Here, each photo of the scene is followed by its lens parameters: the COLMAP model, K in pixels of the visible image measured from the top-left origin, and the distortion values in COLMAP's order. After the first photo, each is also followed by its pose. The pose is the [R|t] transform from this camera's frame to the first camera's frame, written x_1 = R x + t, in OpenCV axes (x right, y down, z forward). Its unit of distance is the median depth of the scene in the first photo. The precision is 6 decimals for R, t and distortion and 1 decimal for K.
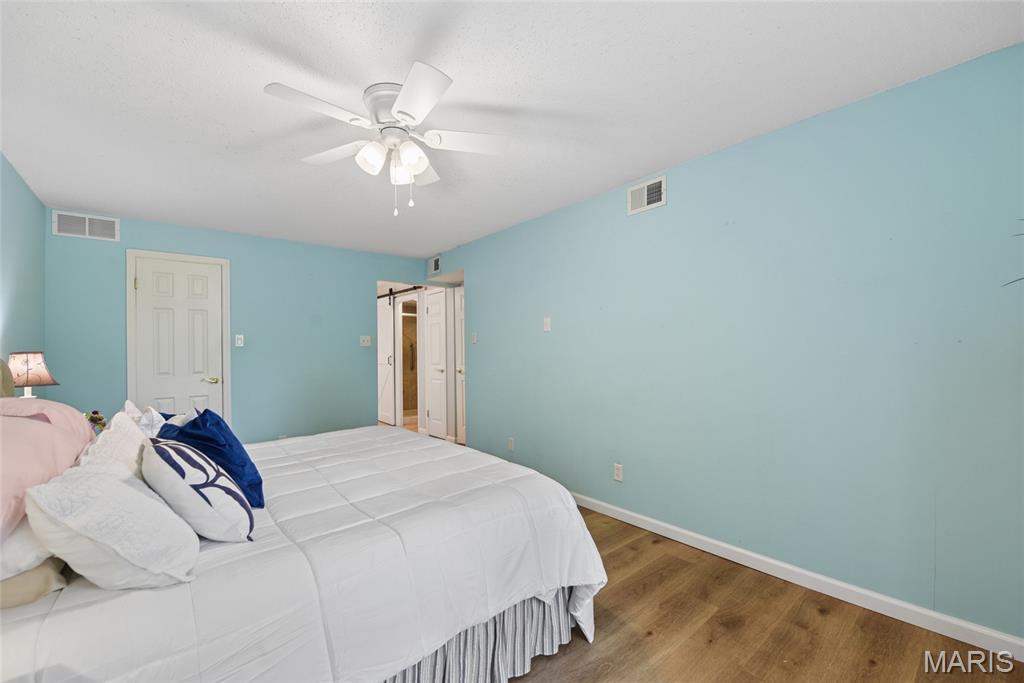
lens RADIAL K [[419.8, 0, 510.9], [0, 419.8, 345.2], [0, 0, 1]] dist [-0.008611, 0.000126]
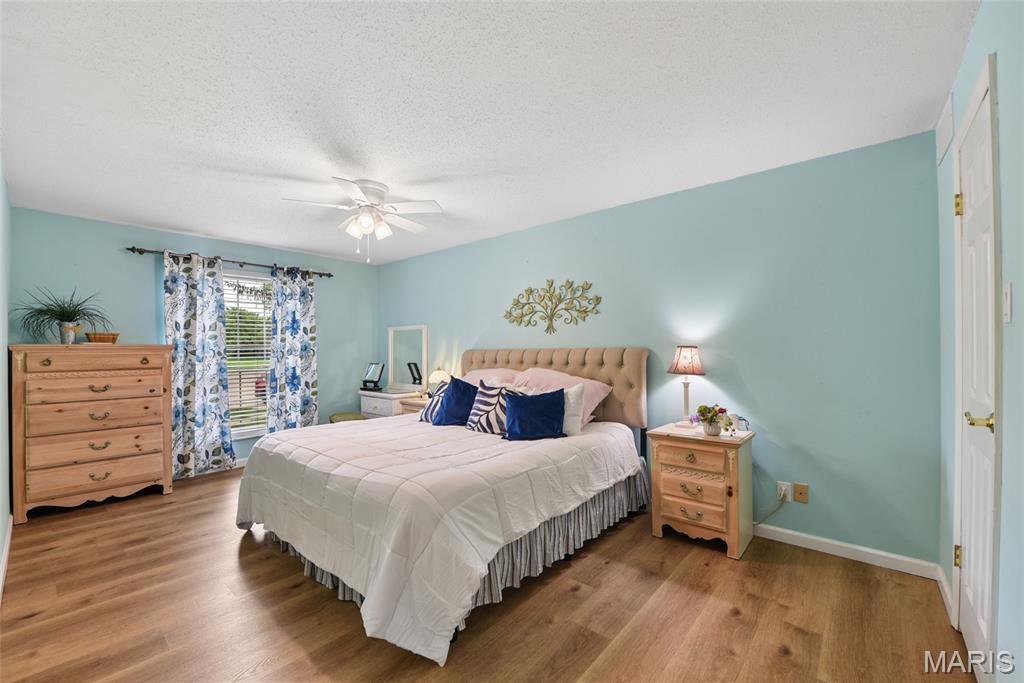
lens RADIAL K [[419.8, 0, 513.3], [0, 419.8, 347.4], [0, 0, 1]] dist [-0.008611, 0.000126]
pose [[-0.989000, -0.001320, -0.147907, -0.587877], [-0.000780, 0.999993, -0.003705, -0.042144], [0.147911, -0.003549, -0.988994, 2.581496]]
